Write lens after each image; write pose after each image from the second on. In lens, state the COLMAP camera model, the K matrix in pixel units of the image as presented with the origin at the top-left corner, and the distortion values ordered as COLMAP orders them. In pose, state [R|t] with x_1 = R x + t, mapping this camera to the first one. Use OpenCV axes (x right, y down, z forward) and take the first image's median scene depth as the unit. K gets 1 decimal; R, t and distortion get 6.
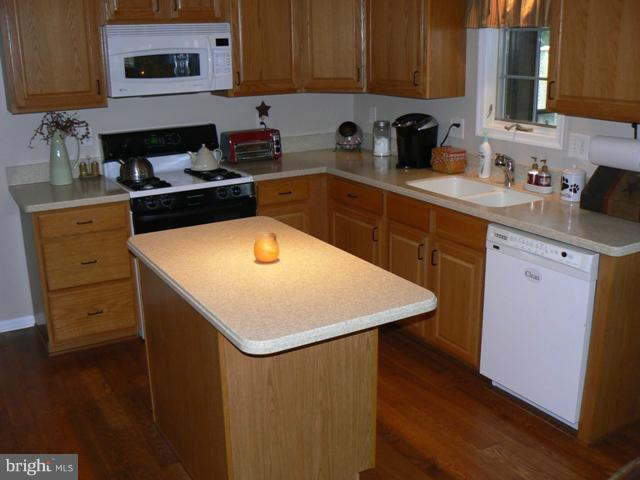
lens RADIAL K [[695.9, 0, 320.8], [0, 695.9, 238.9], [0, 0, 1]] dist [0.034910, 0.000000]
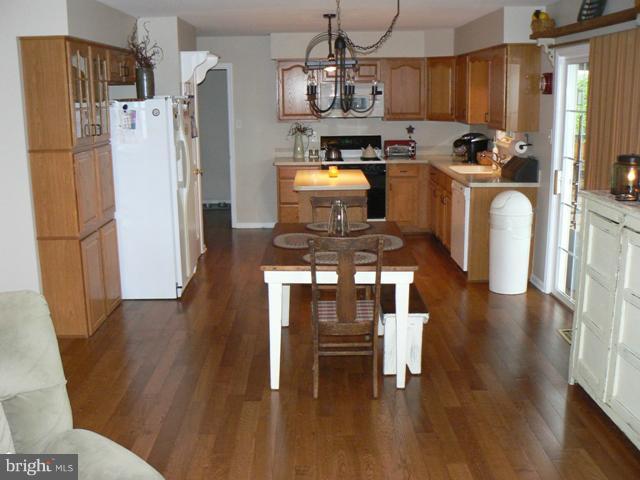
lens RADIAL K [[695.9, 0, 319.5], [0, 695.9, 239.5], [0, 0, 1]] dist [0.034910, 0.000000]
pose [[0.870308, 0.117772, -0.478219, 0.657191], [-0.150637, 0.988109, -0.030801, 0.201627], [0.468906, 0.098843, 0.877700, -0.720893]]
